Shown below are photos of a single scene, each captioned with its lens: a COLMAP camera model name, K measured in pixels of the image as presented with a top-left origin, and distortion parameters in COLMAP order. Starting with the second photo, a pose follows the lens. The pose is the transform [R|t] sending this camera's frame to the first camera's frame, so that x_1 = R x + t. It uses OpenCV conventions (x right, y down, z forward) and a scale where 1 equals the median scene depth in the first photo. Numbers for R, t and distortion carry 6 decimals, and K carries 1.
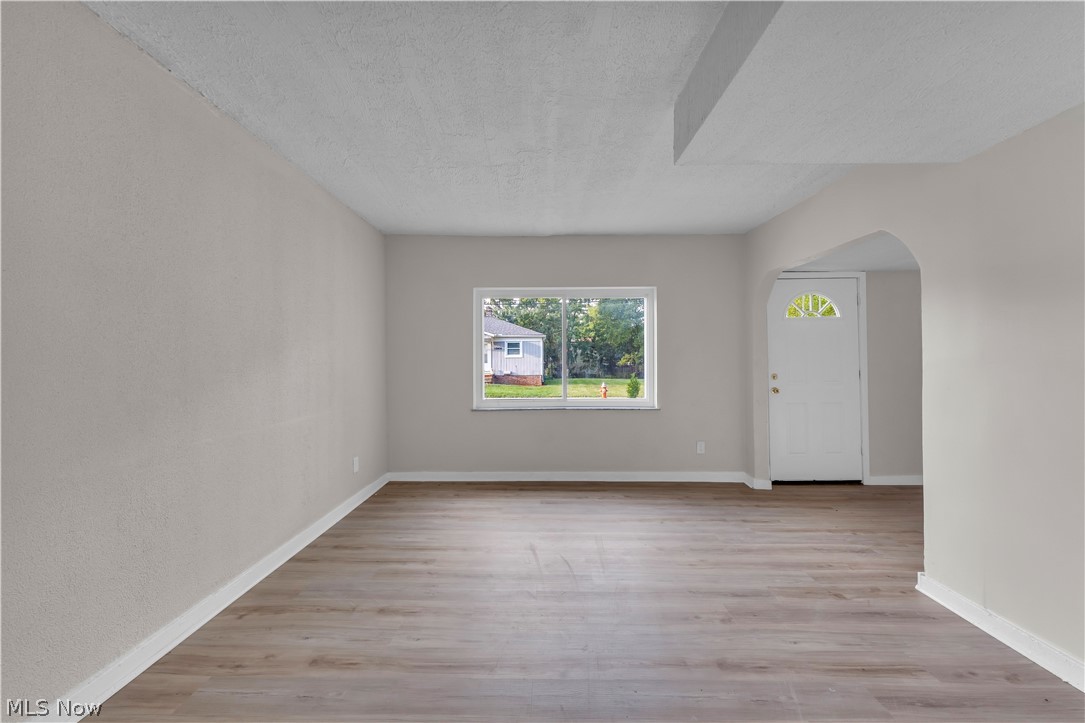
lens RADIAL K [[441.1, 0, 543.2], [0, 441.1, 364.8], [0, 0, 1]] dist [-0.000459, 0.000117]
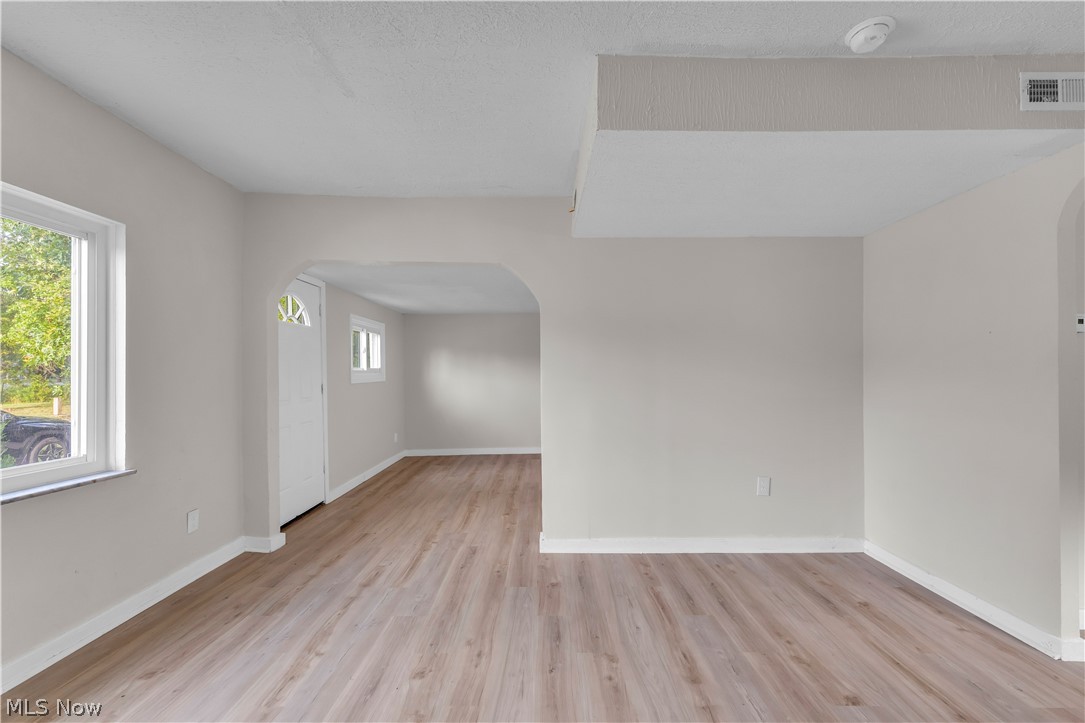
lens RADIAL K [[436.5, 0, 556.5], [0, 436.5, 370.5], [0, 0, 1]] dist [0.000323, -0.000015]
pose [[-0.003857, 0.009813, 0.999944, -0.388595], [0.006764, 0.999929, -0.009787, -0.009718], [-0.999970, 0.006726, -0.003923, 0.862835]]
